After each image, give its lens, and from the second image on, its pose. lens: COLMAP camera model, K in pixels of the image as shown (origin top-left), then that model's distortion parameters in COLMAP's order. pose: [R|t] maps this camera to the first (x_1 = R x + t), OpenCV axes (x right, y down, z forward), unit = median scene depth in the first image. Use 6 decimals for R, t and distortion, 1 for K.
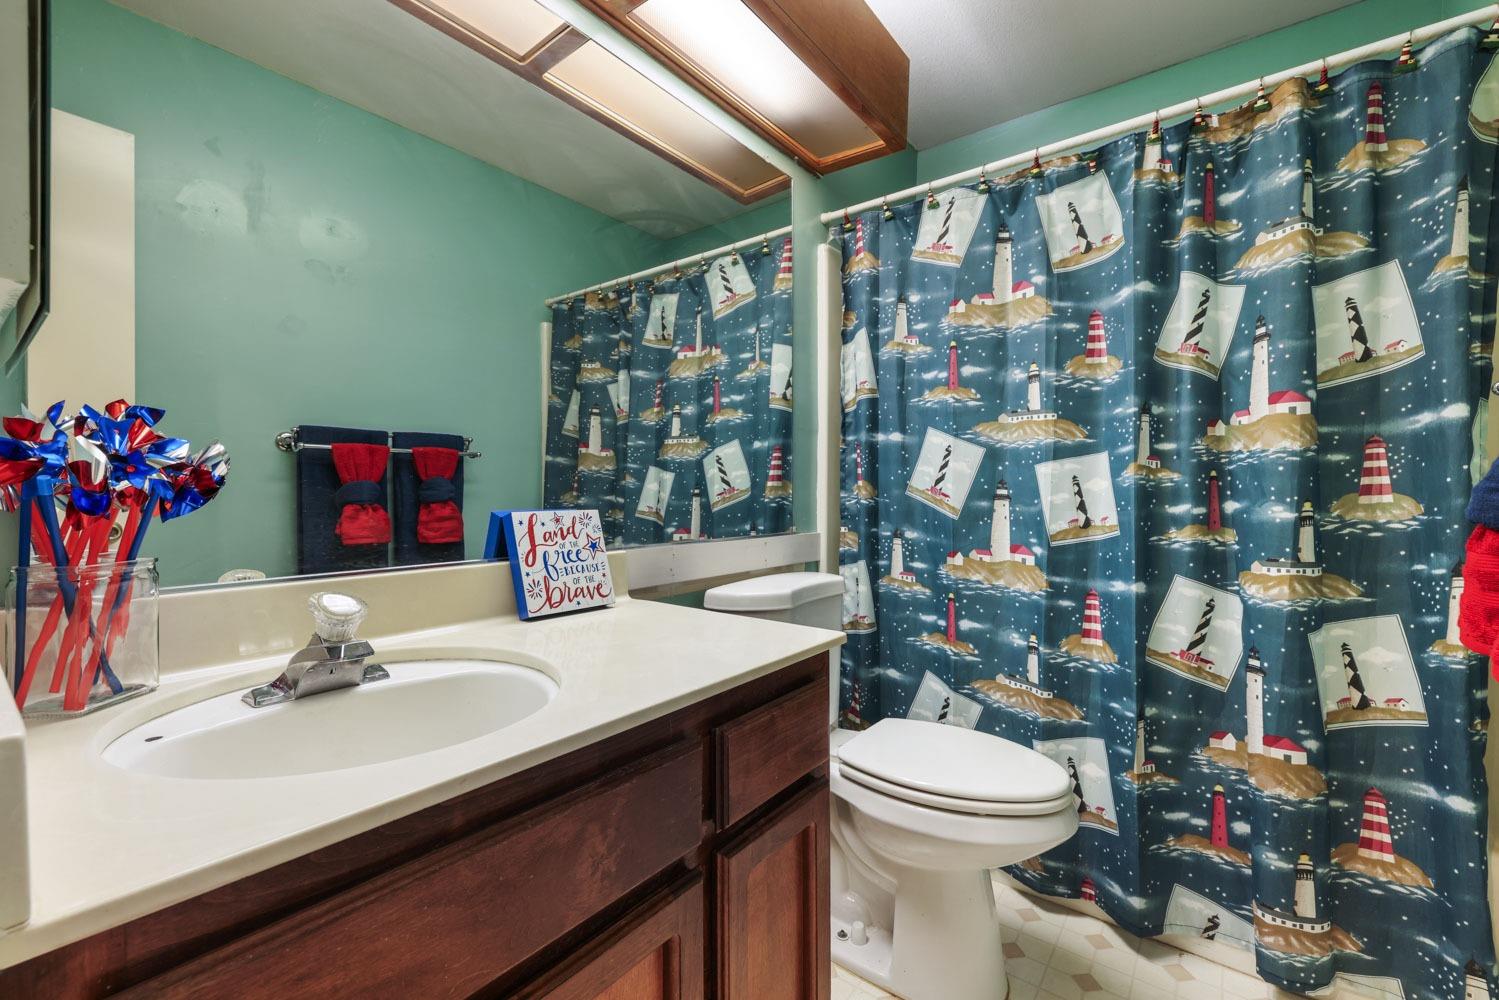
lens RADIAL K [[636.1, 0, 745.6], [0, 636.1, 494.3], [0, 0, 1]] dist [-0.001402, 0.000387]
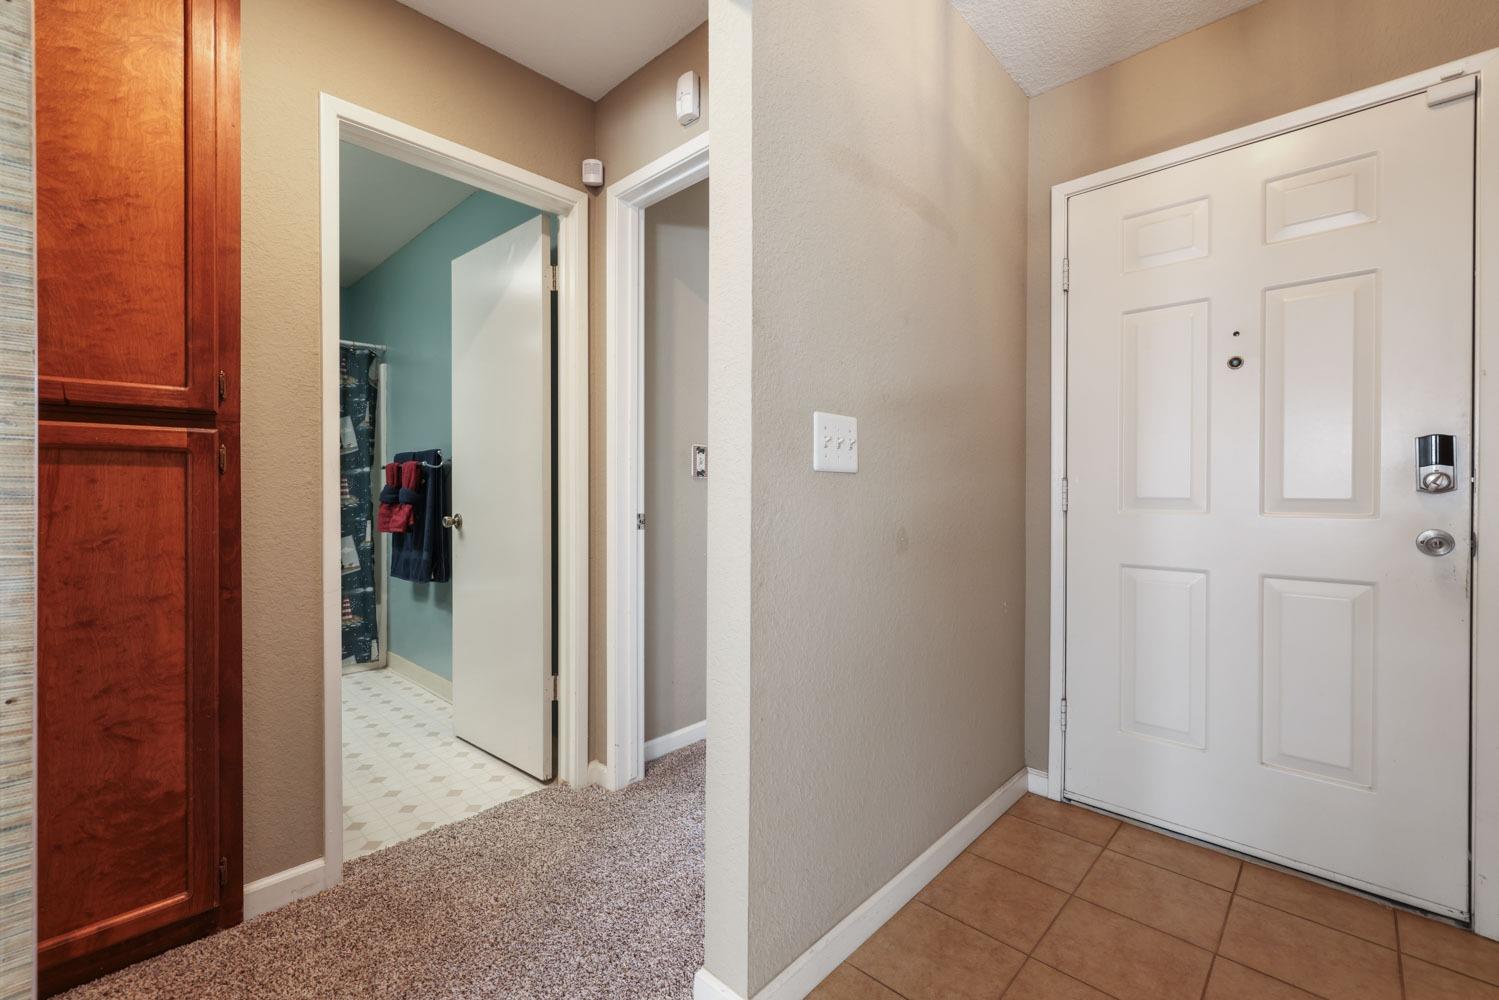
lens RADIAL K [[636.1, 0, 745.6], [0, 636.1, 494.3], [0, 0, 1]] dist [-0.001402, 0.000387]
pose [[0.104625, -0.005406, 0.994497, -1.501627], [0.006764, 0.999966, 0.004724, -0.004312], [-0.994489, 0.006233, 0.104658, -0.991876]]
